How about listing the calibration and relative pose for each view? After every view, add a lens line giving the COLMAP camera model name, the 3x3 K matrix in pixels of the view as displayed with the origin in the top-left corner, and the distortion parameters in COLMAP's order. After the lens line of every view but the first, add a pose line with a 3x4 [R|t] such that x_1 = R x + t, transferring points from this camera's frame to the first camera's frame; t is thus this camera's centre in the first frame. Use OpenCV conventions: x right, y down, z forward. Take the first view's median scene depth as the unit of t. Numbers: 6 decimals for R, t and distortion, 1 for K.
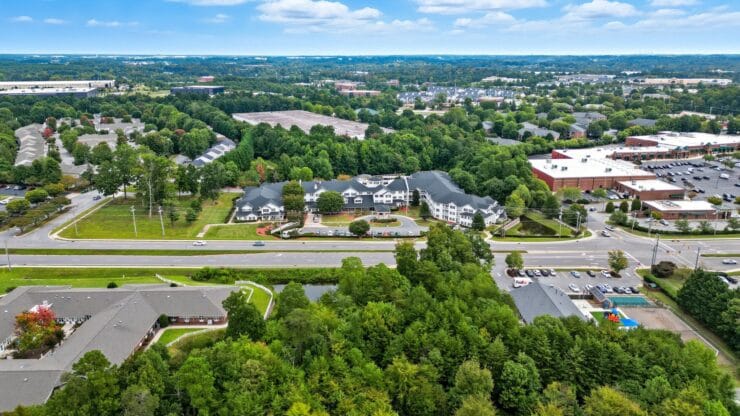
lens RADIAL K [[517.3, 0, 370.0], [0, 517.3, 208.0], [0, 0, 1]] dist [0.080685, -0.082187]
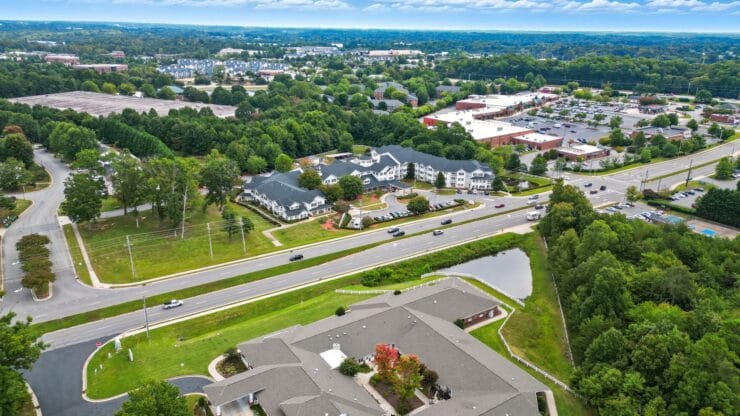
lens RADIAL K [[517.3, 0, 370.0], [0, 517.3, 208.0], [0, 0, 1]] dist [0.080685, -0.082187]
pose [[0.838681, -0.166773, 0.518460, -0.570588], [0.139897, 0.985988, 0.090861, -0.056038], [-0.526348, -0.003672, 0.850261, 0.179520]]
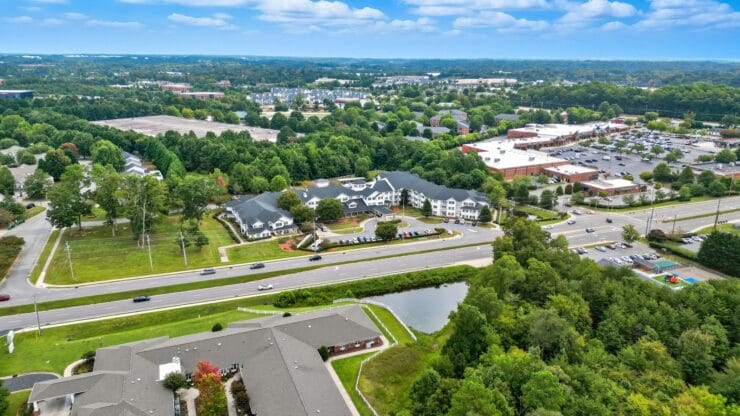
lens RADIAL K [[517.3, 0, 370.0], [0, 517.3, 208.0], [0, 0, 1]] dist [0.080685, -0.082187]
pose [[0.932267, -0.095668, 0.348892, -0.358544], [0.096206, 0.995236, 0.015831, -0.022931], [-0.348744, 0.018807, 0.937029, 0.077346]]
